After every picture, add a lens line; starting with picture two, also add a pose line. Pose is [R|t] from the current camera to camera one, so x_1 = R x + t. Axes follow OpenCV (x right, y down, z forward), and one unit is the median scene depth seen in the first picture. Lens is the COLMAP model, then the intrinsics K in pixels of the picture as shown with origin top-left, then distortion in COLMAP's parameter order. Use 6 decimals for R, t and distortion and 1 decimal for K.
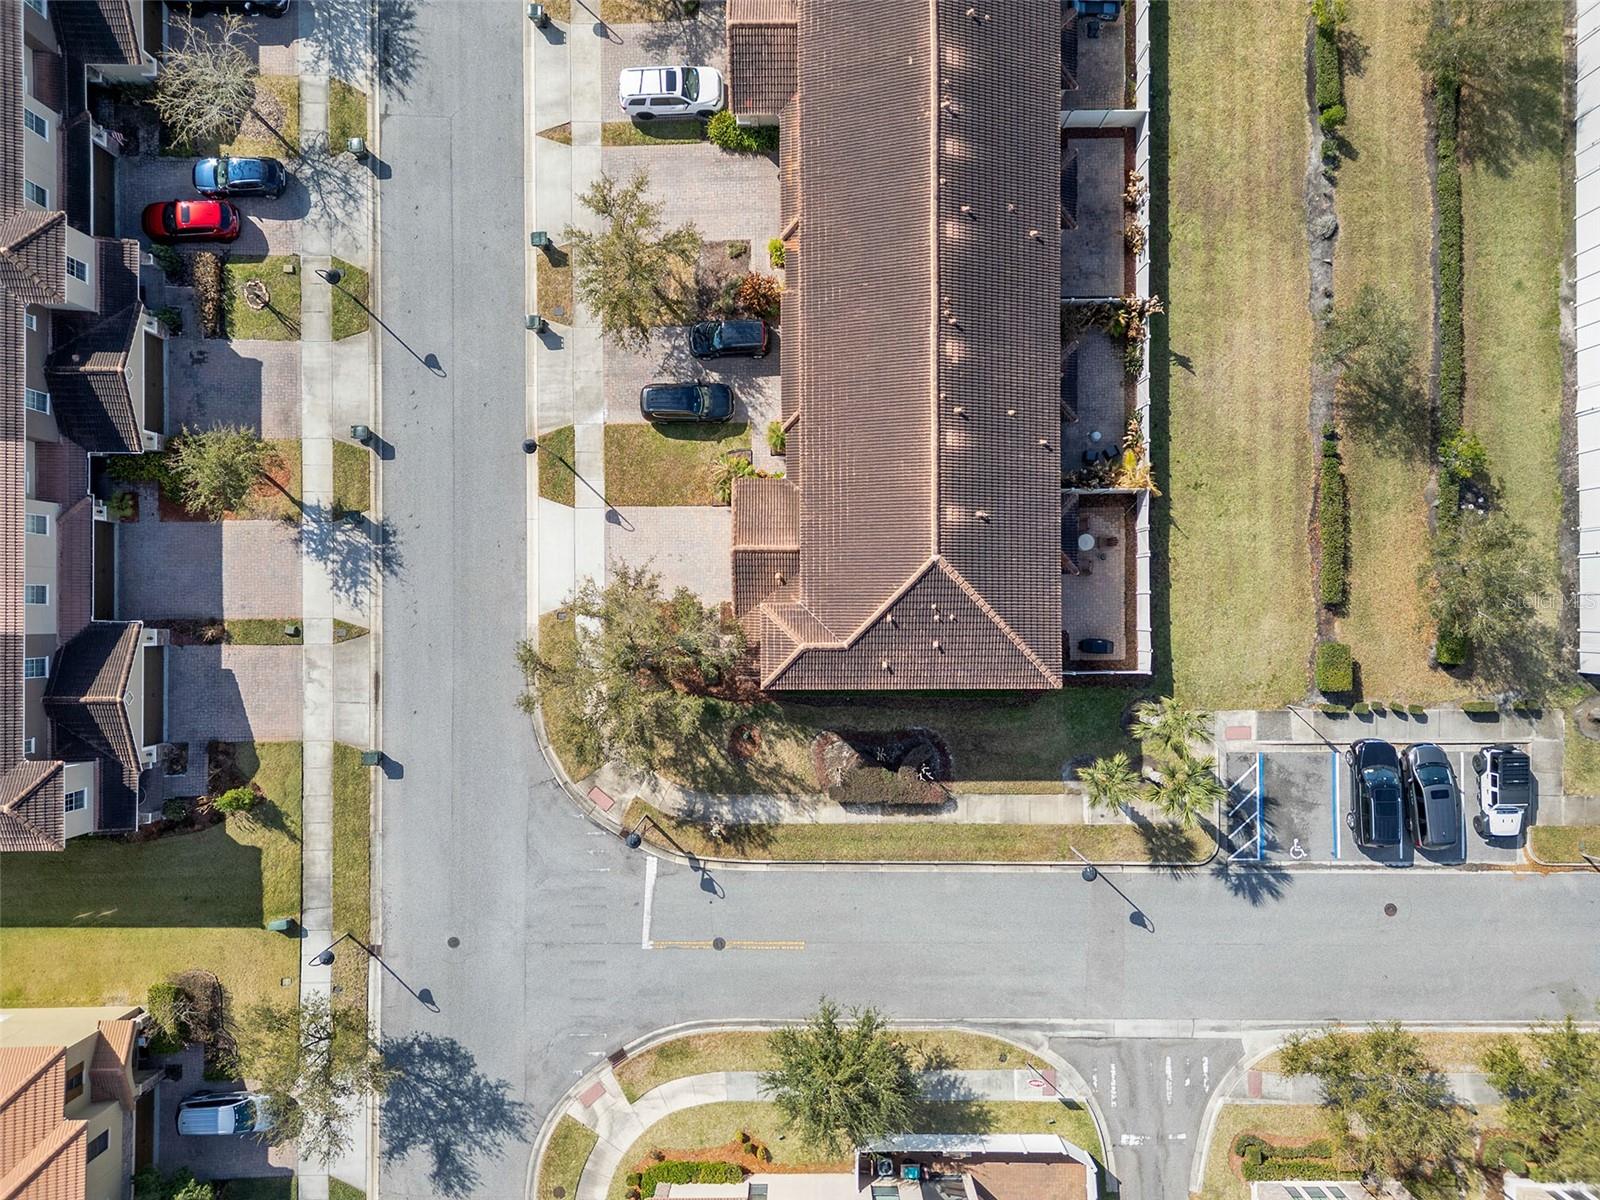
lens RADIAL K [[1119.5, 0, 800.0], [0, 1119.5, 600.0], [0, 0, 1]] dist [0.081186, -0.085795]
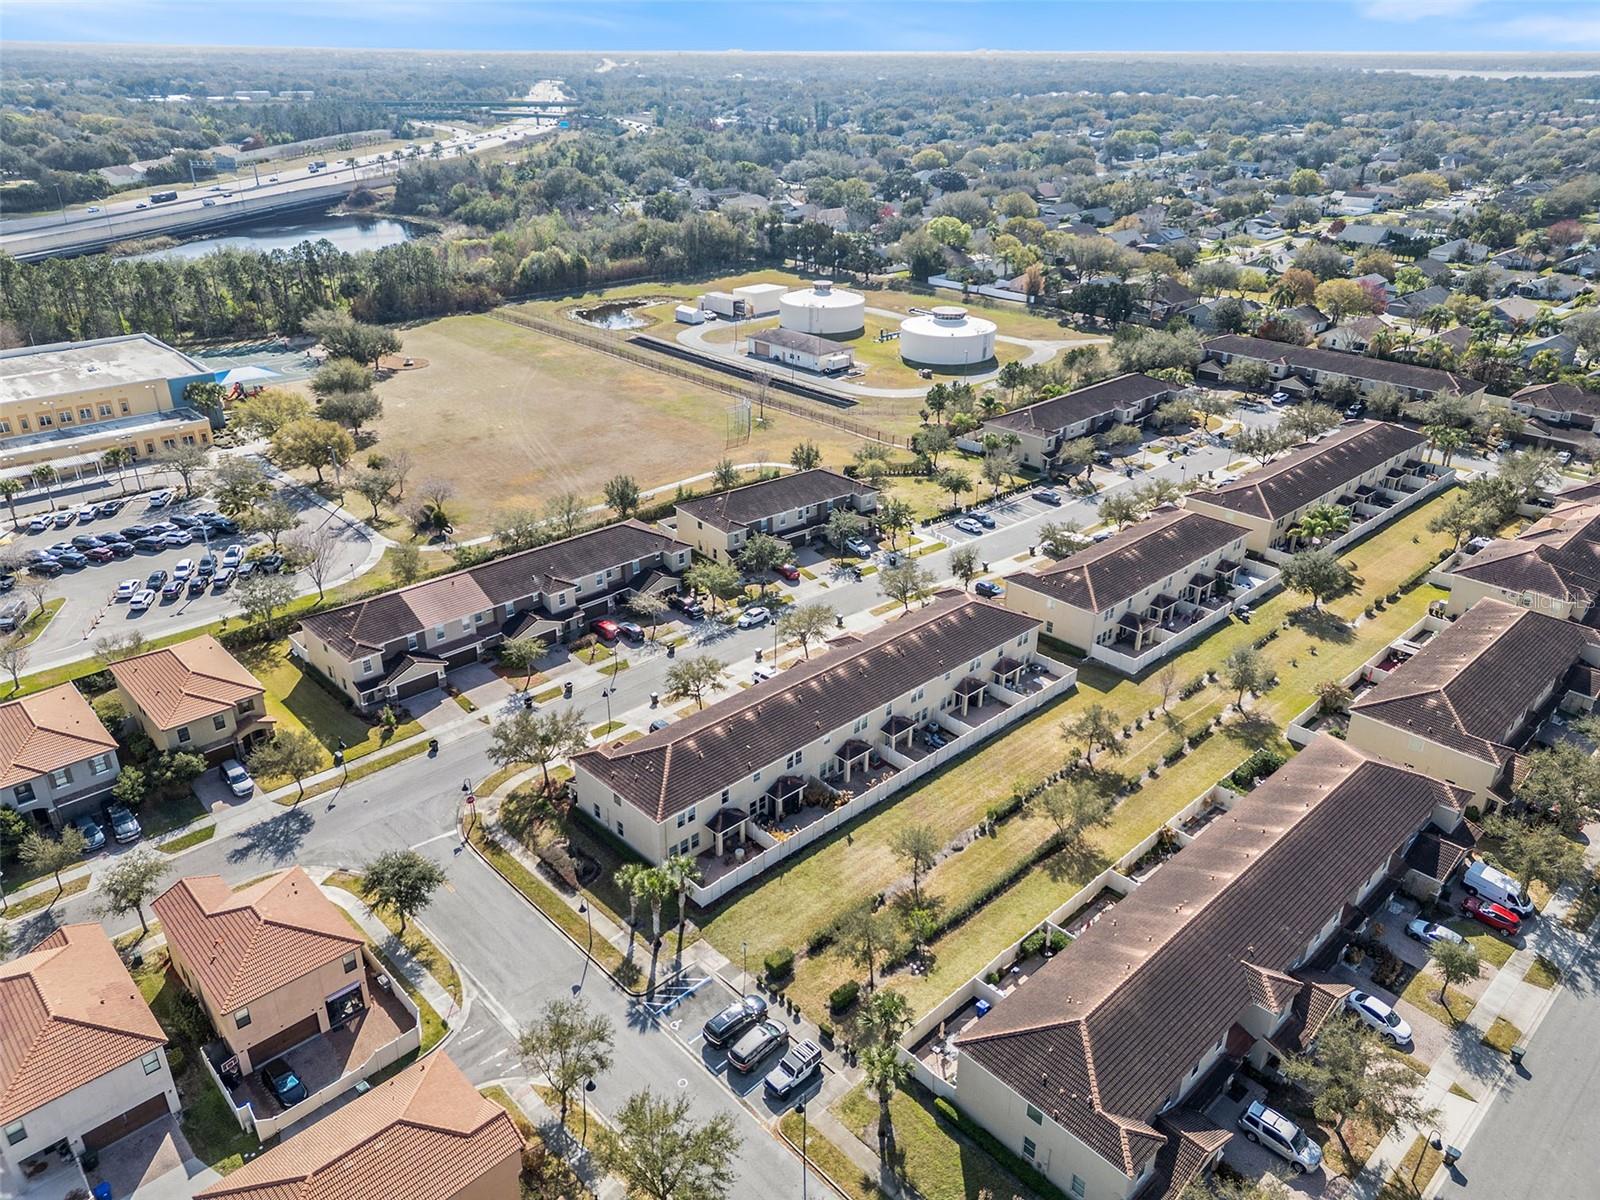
lens RADIAL K [[1119.5, 0, 800.0], [0, 1119.5, 600.0], [0, 0, 1]] dist [0.081186, -0.085795]
pose [[0.687635, 0.324567, -0.649473, 1.330629], [-0.726056, 0.306389, -0.615604, 0.843335], [-0.000814, 0.894864, 0.446338, -0.157662]]
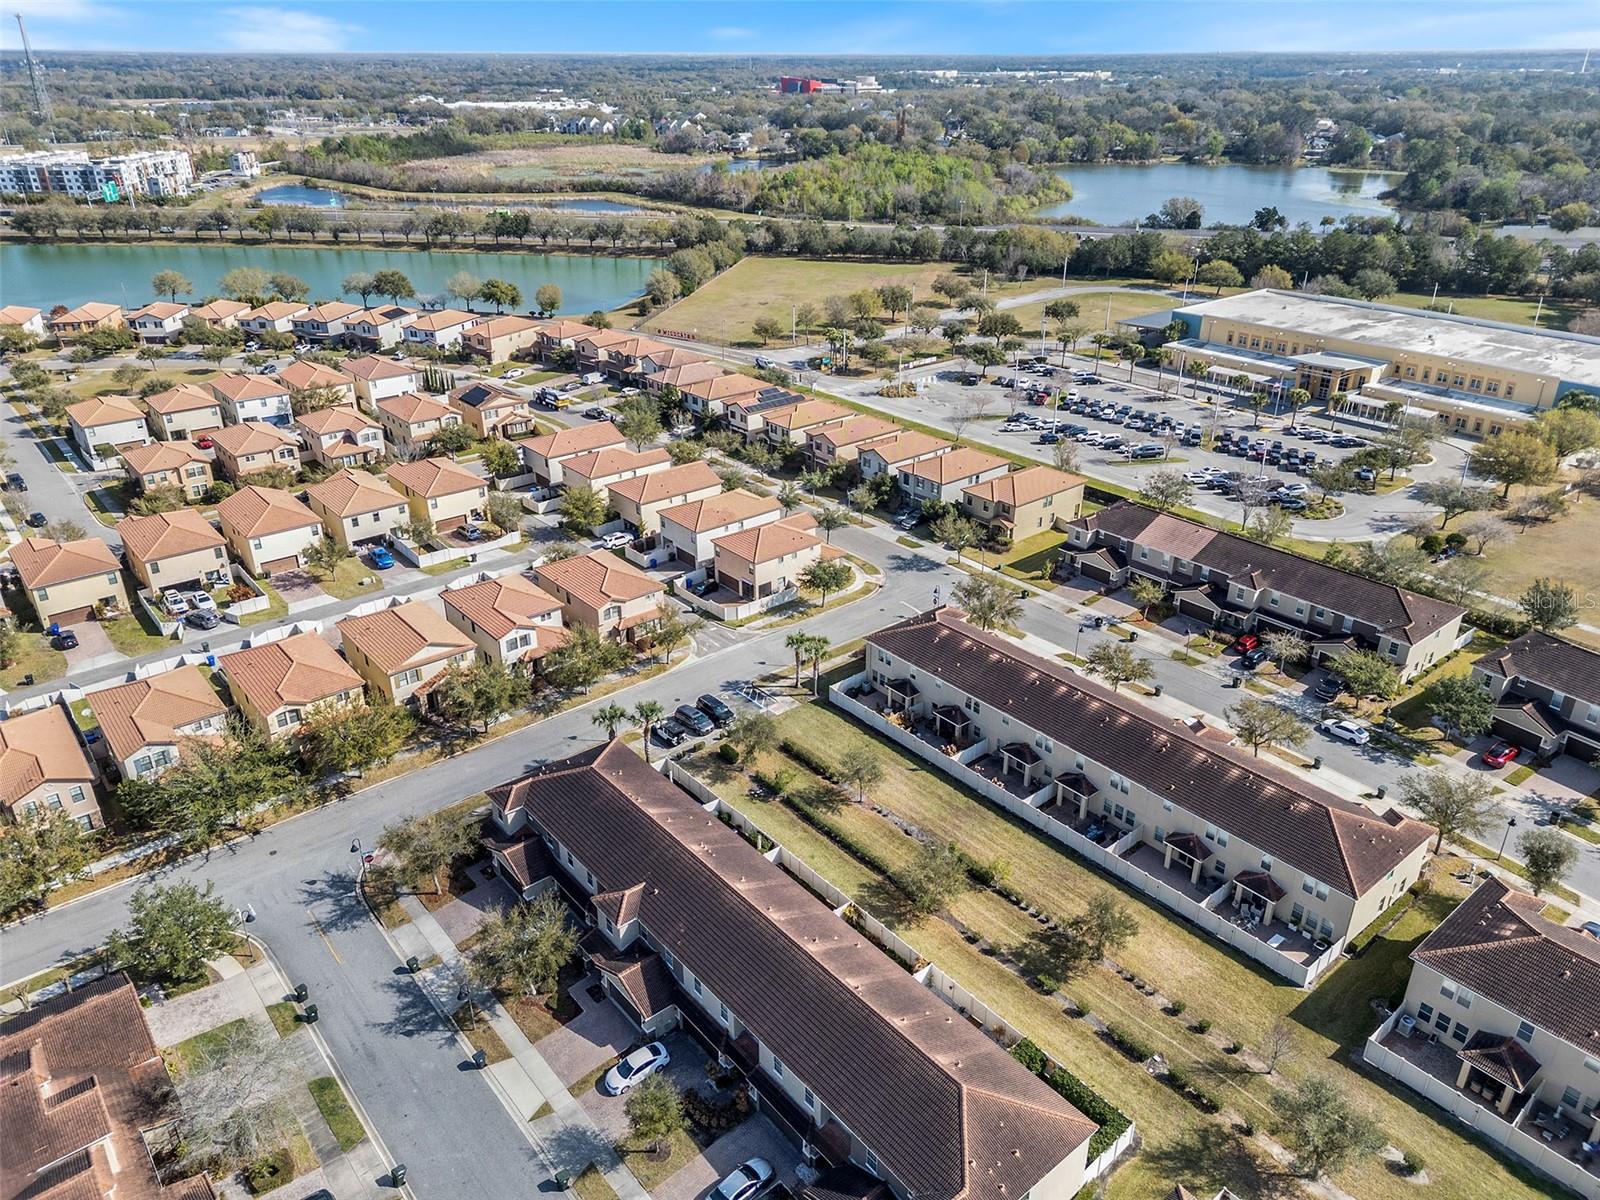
lens RADIAL K [[1117.9, 0, 796.3], [0, 1117.9, 609.3], [0, 0, 1]] dist [0.087600, -0.085205]
pose [[-0.771220, 0.285450, -0.568980, 1.542909], [-0.636490, -0.331715, 0.696309, -1.356098], [0.010022, 0.899157, 0.437511, -0.127597]]
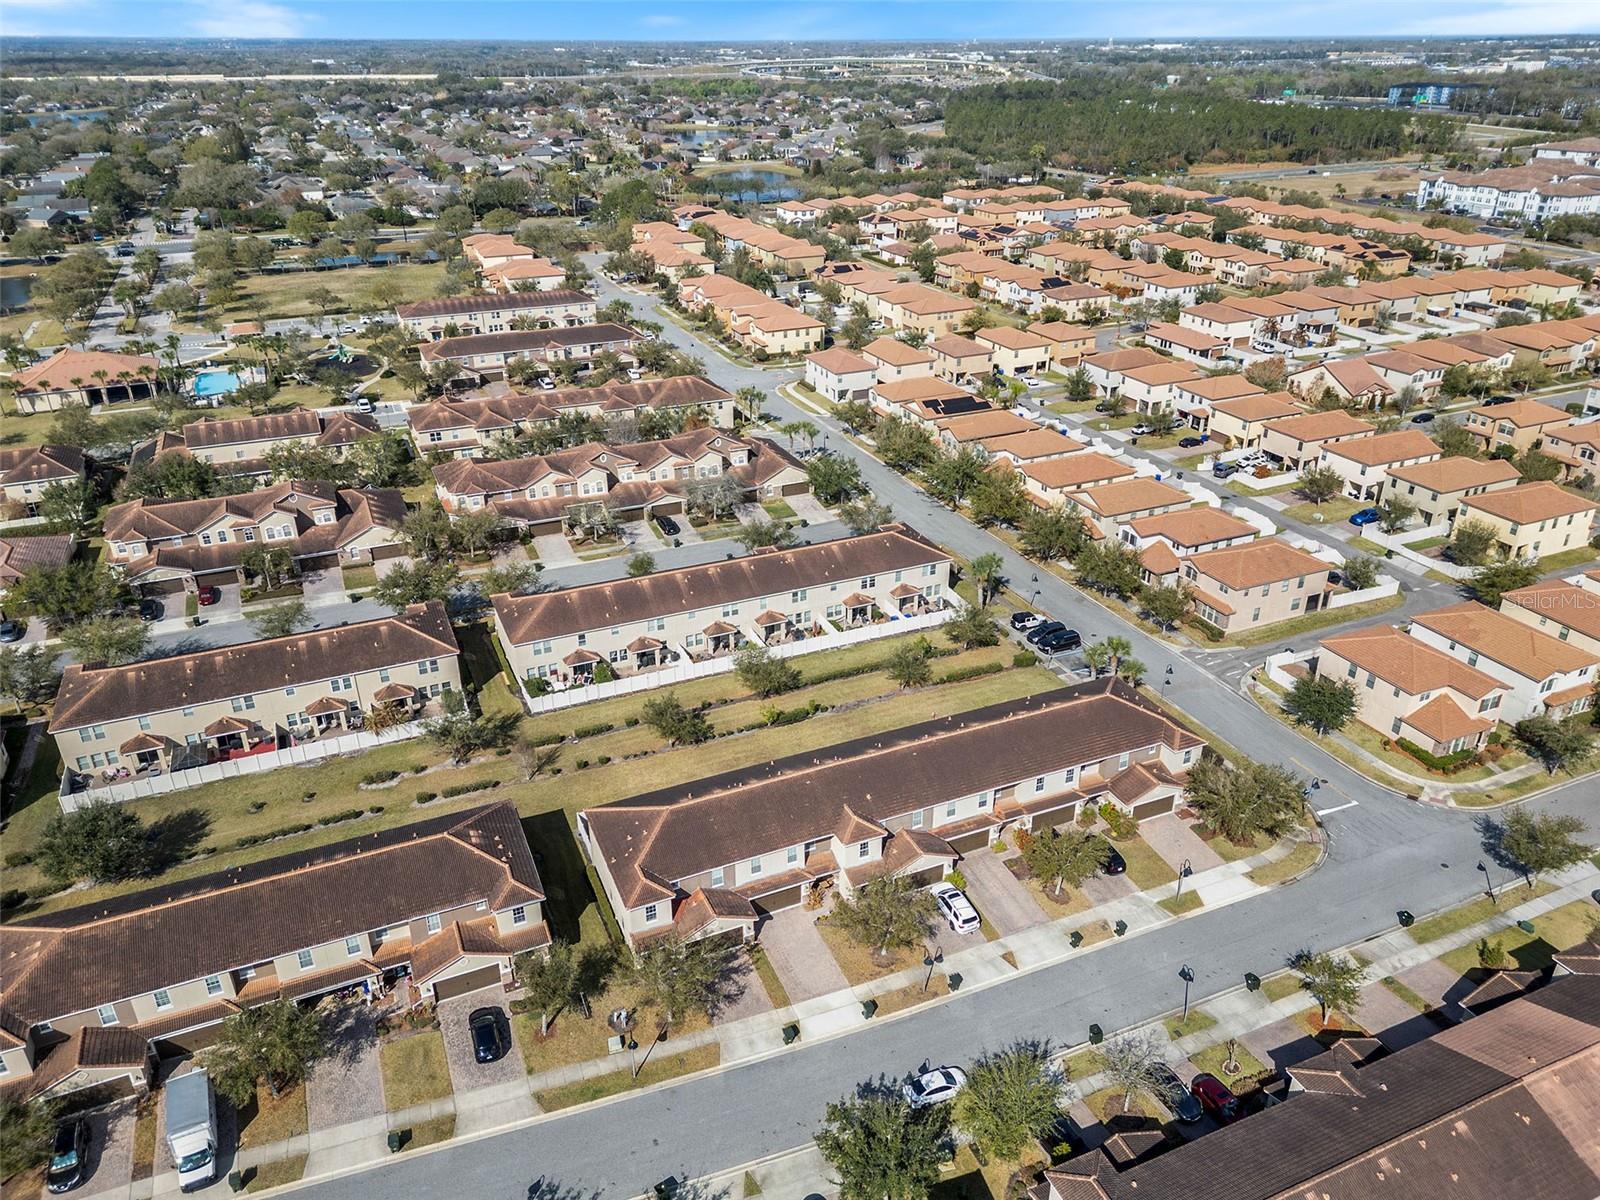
lens RADIAL K [[1119.5, 0, 800.0], [0, 1119.5, 600.0], [0, 0, 1]] dist [0.081186, -0.085795]
pose [[-0.396745, -0.406089, 0.823216, -1.186447], [0.917925, -0.172919, 0.357089, -1.154444], [-0.002660, 0.897324, 0.441364, -0.131350]]
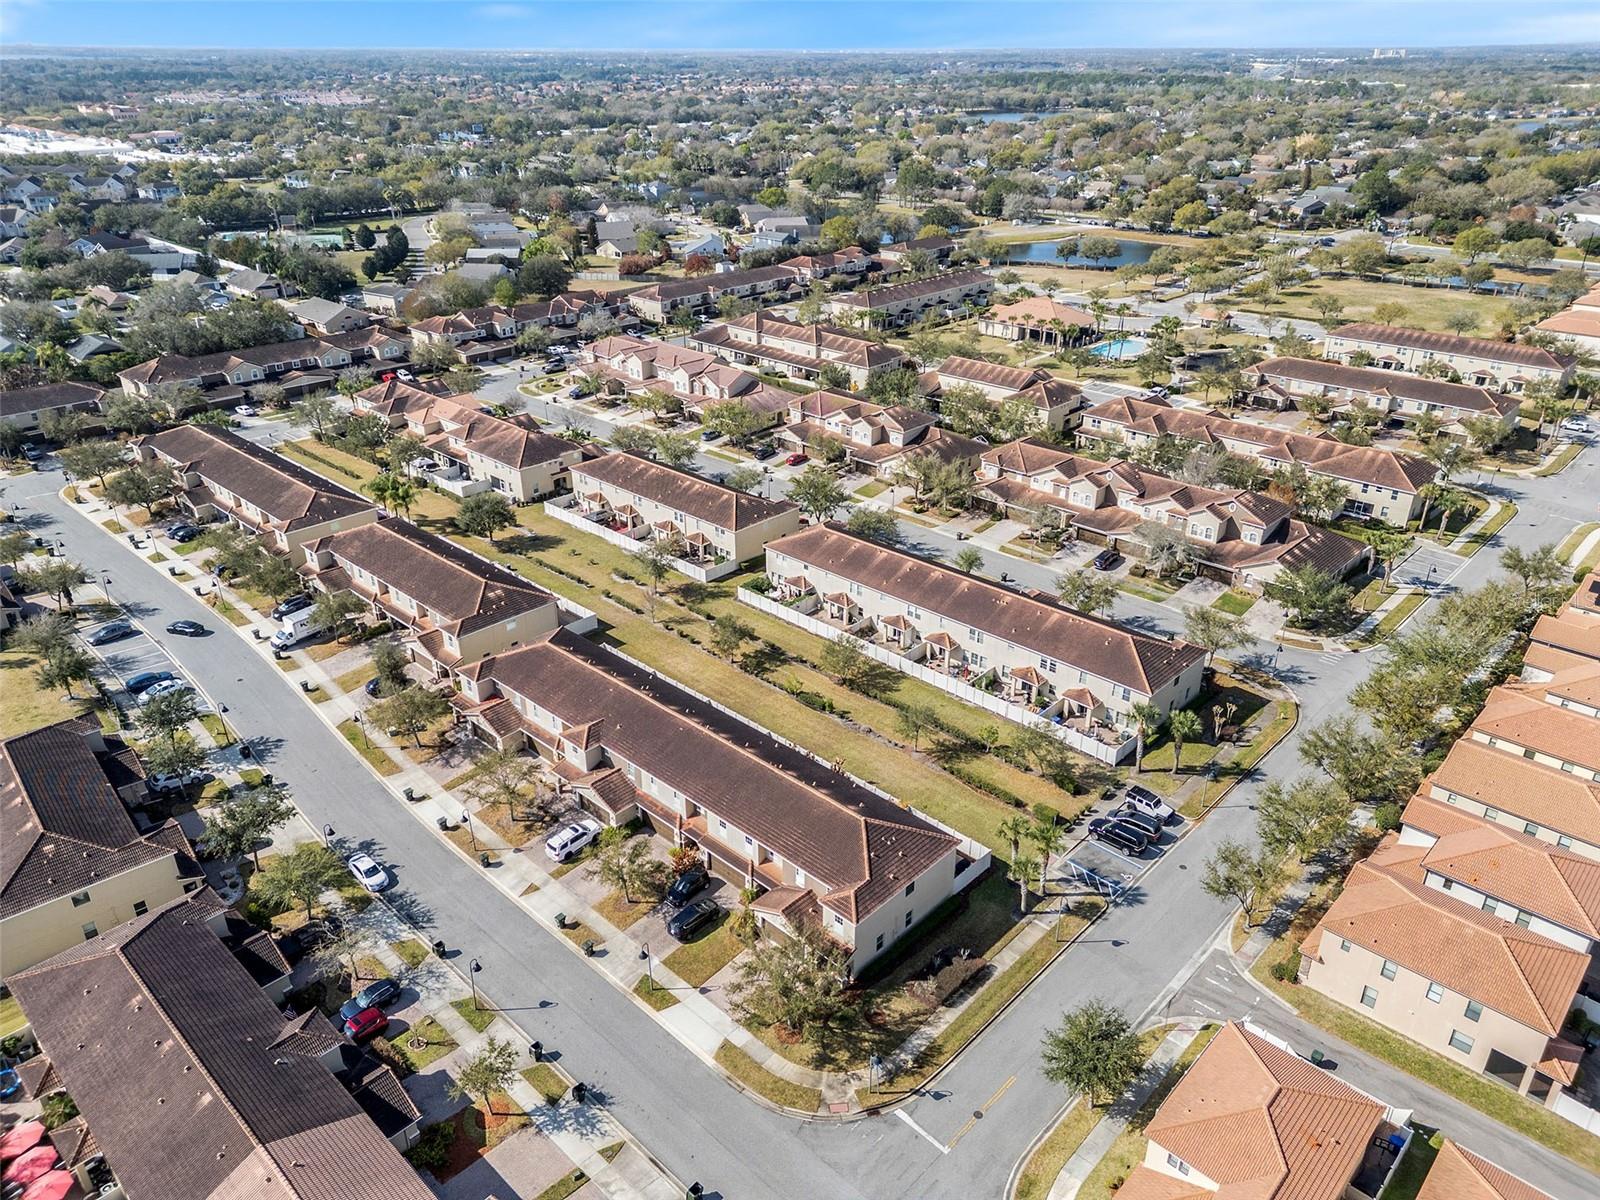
lens RADIAL K [[1119.5, 0, 800.0], [0, 1119.5, 600.0], [0, 0, 1]] dist [0.081186, -0.085795]
pose [[0.689554, -0.316047, 0.651636, -0.903183], [0.724160, 0.313844, -0.614081, 0.787848], [-0.010434, 0.895330, 0.445281, -0.146417]]
